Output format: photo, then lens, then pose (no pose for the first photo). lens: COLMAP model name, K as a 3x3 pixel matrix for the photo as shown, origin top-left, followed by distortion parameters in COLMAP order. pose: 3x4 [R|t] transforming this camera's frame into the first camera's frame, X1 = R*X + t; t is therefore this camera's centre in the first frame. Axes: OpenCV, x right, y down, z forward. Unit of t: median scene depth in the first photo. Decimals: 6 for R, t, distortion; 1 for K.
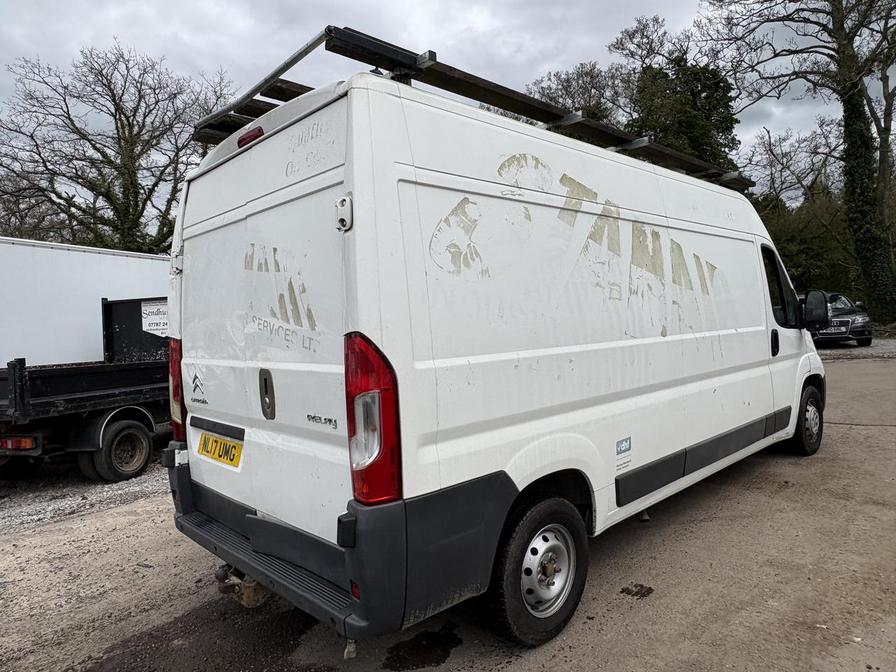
lens RADIAL K [[583.6, 0, 447.6], [0, 583.6, 332.7], [0, 0, 1]] dist [0.005134, 0.003081]
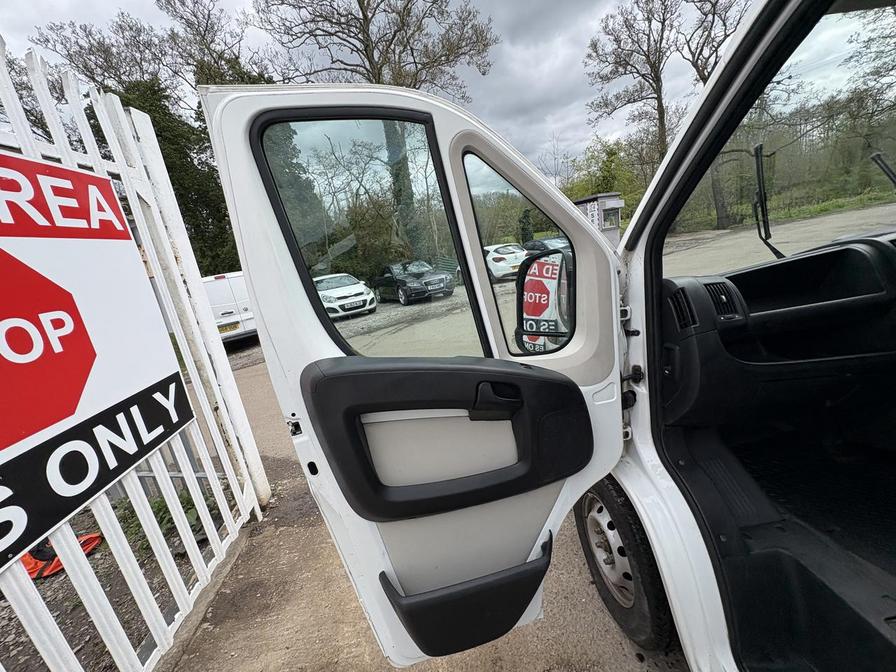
lens RADIAL K [[355.9, 0, 448.0], [0, 355.9, 336.0], [0, 0, 1]] dist [-0.001714, -0.000064]
pose [[0.621733, -0.220644, 0.751508, 0.244476], [0.147443, 0.975316, 0.164373, -0.108743], [-0.769226, 0.008609, 0.638919, 2.177720]]
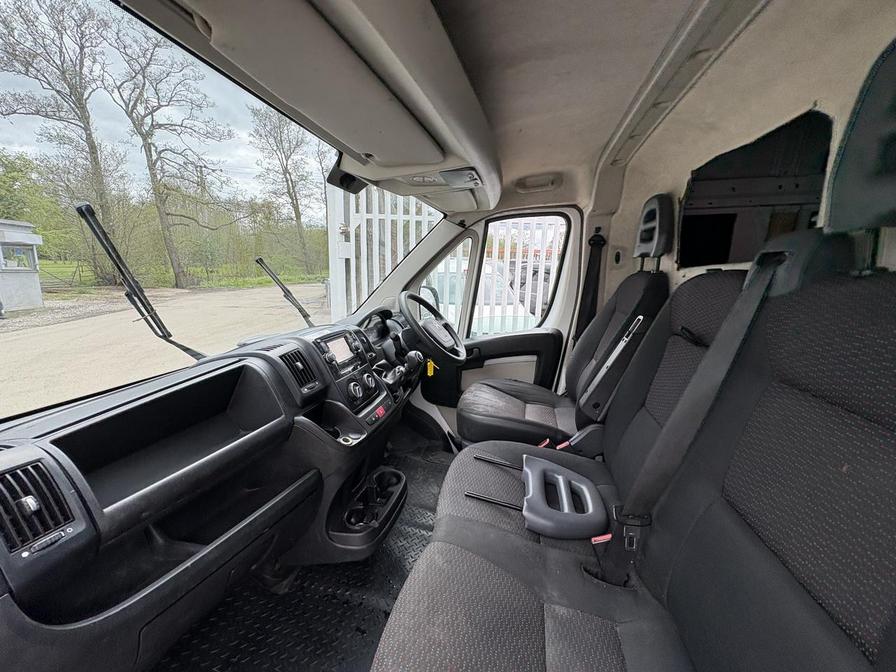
lens RADIAL K [[357.6, 0, 446.2], [0, 357.6, 336.3], [0, 0, 1]] dist [-0.000616, 0.000030]
pose [[-0.557171, -0.103903, 0.823872, 0.444559], [0.046960, 0.986611, 0.156186, -0.137908], [-0.829069, 0.125711, -0.544832, 2.116710]]
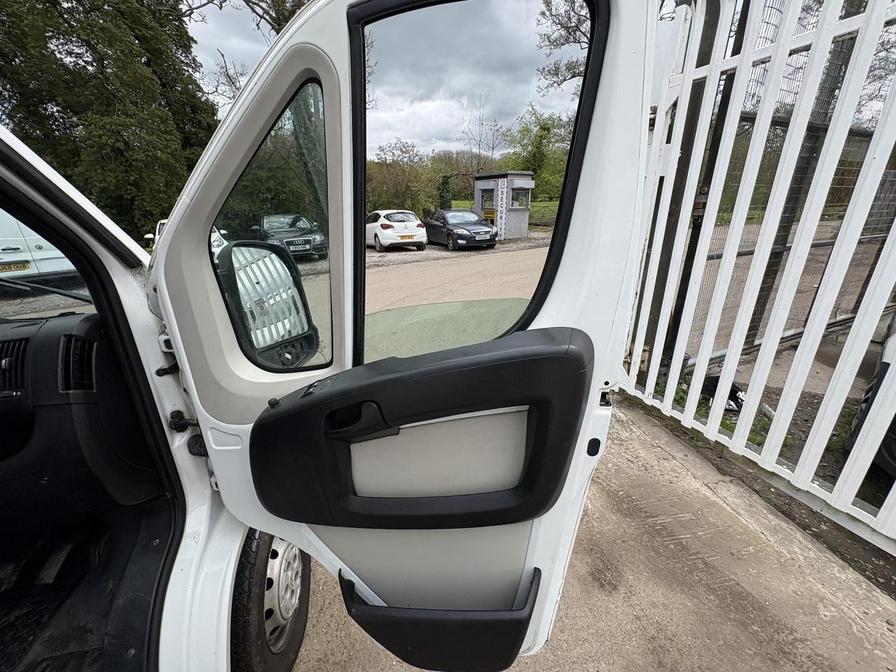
lens RADIAL K [[355.6, 0, 449.3], [0, 355.6, 334.9], [0, 0, 1]] dist [-0.000091, 0.000234]
pose [[0.568975, -0.237238, 0.787392, 0.988024], [0.017138, 0.960697, 0.277070, -0.136455], [-0.822176, -0.144152, 0.550678, 1.473003]]
